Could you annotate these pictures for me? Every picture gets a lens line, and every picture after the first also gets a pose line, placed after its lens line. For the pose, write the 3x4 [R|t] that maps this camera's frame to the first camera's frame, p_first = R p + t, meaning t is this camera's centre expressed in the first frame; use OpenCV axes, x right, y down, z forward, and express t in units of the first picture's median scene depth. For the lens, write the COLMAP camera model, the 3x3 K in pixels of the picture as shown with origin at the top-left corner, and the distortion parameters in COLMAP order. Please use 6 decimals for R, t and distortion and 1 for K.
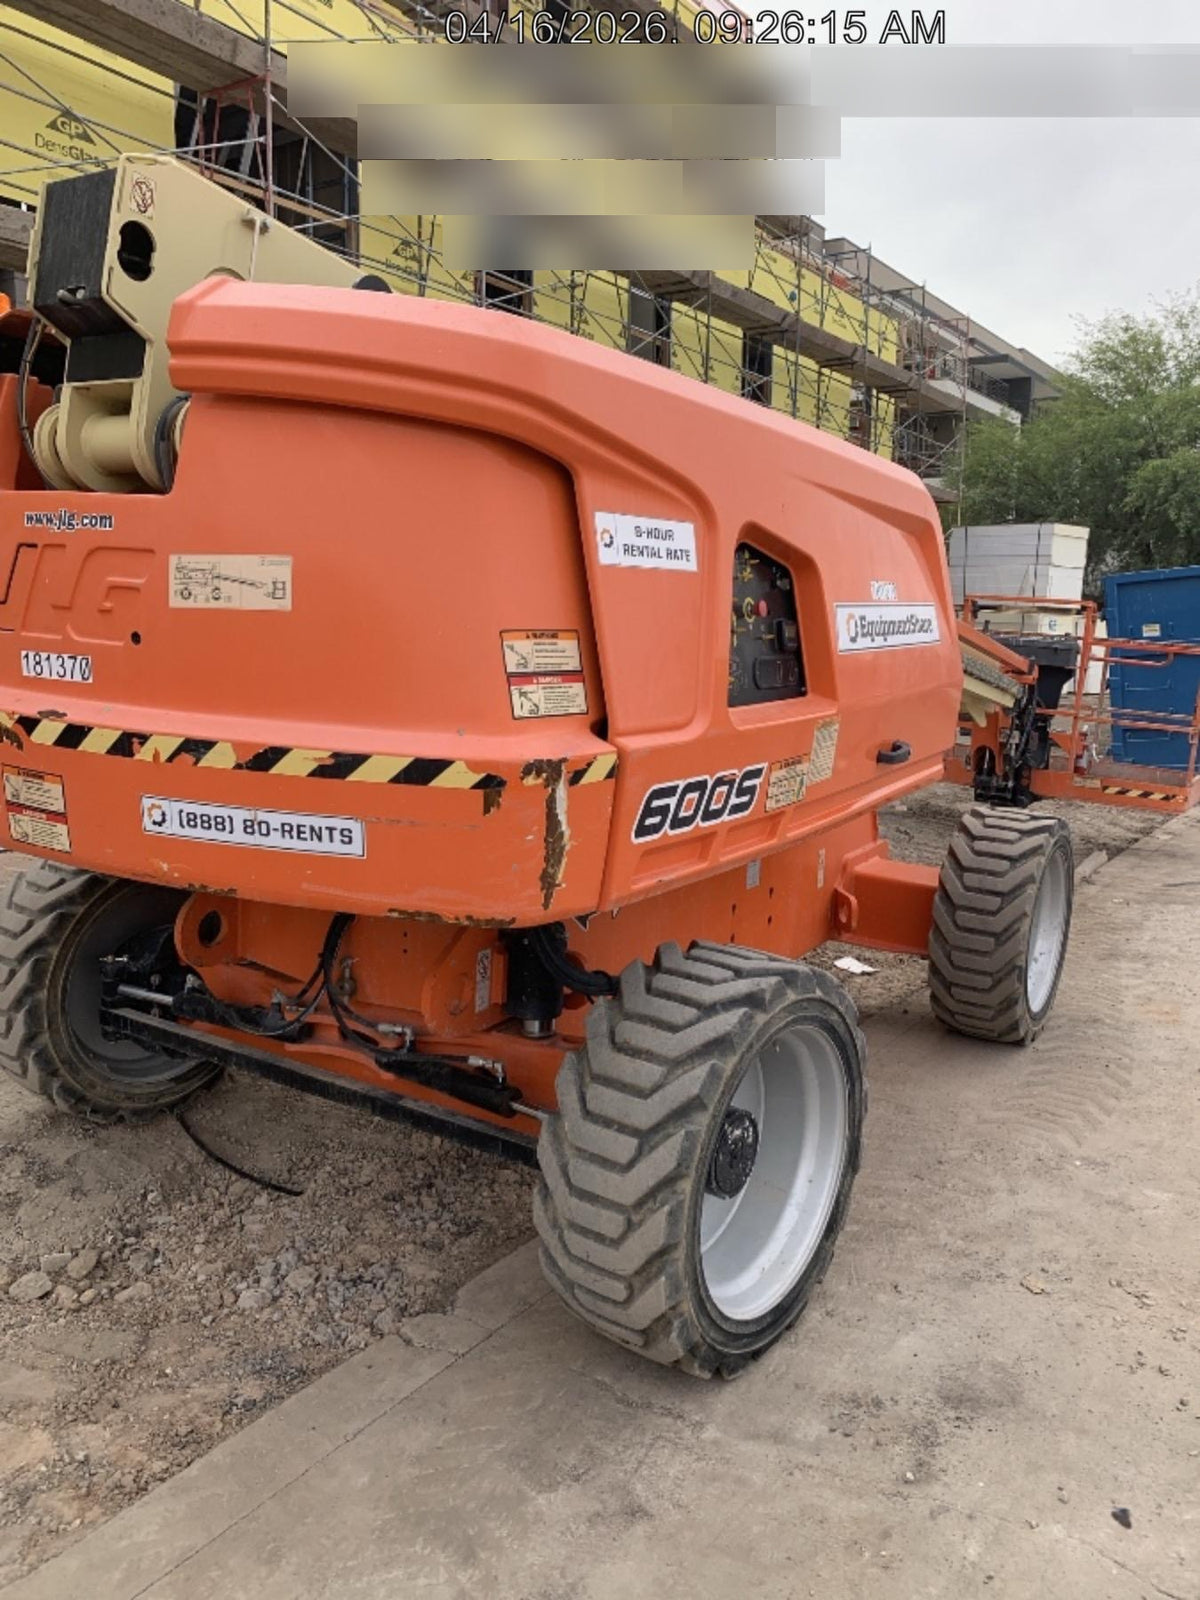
lens RADIAL K [[1219.2, 0, 687.6], [0, 1219.2, 761.1], [0, 0, 1]] dist [0.033374, -0.005066]
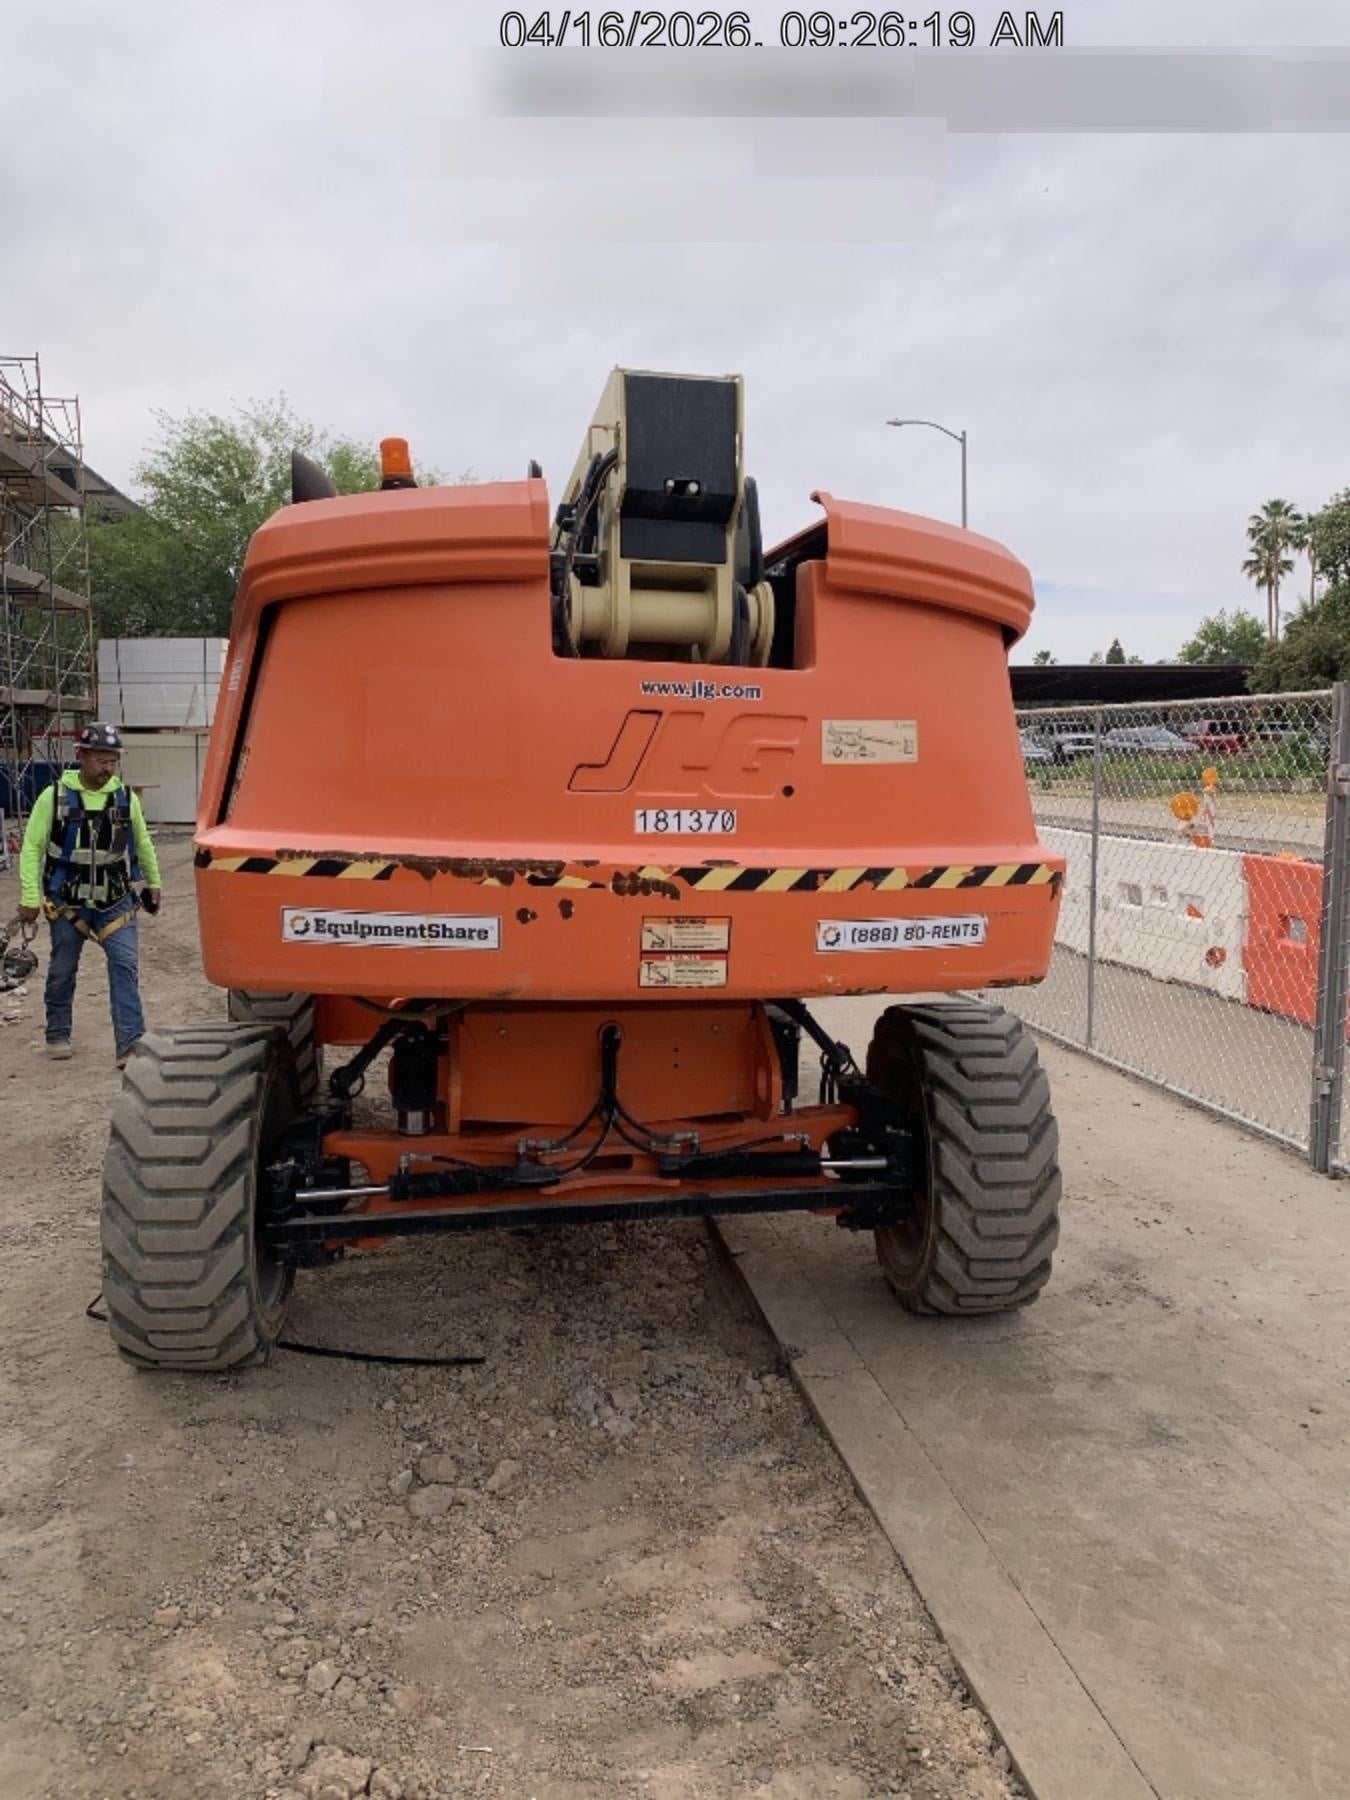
lens RADIAL K [[1301.6, 0, 723.4], [0, 1301.6, 862.9], [0, 0, 1]] dist [0.100524, -0.001364]
pose [[0.726828, -0.086928, 0.681296, -1.375338], [0.101818, 0.994635, 0.018286, -0.061819], [-0.679231, 0.056077, 0.731779, 0.131630]]
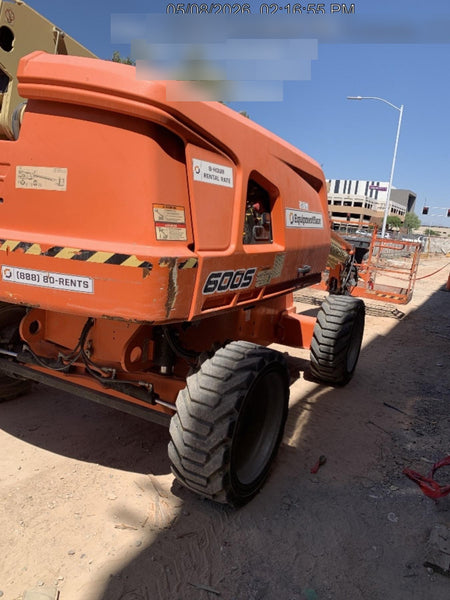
lens RADIAL K [[437.1, 0, 233.7], [0, 437.1, 298.9], [0, 0, 1]] dist [0.109011, -0.165387]
pose [[0.998566, 0.045045, 0.028928, -0.007152], [-0.045944, 0.998456, 0.031210, 0.046586], [-0.027477, -0.032494, 0.999094, 0.100967]]
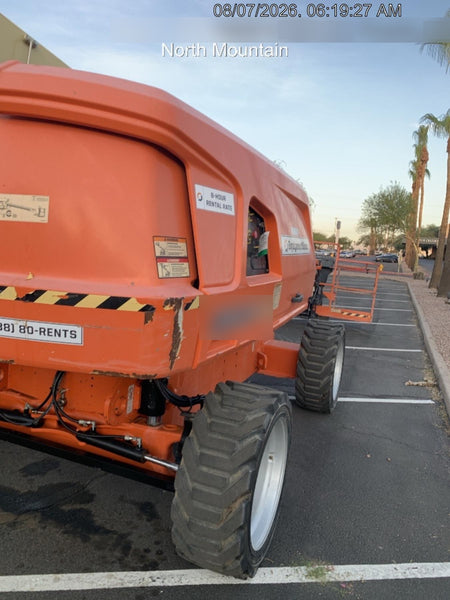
lens RADIAL K [[423.2, 0, 225.2], [0, 423.2, 286.1], [0, 0, 1]] dist [0.078441, -0.108000]
pose [[0.991059, 0.019889, 0.131937, -0.118887], [-0.015309, 0.999248, -0.035636, 0.002925], [-0.132546, 0.033297, 0.990617, 0.250031]]
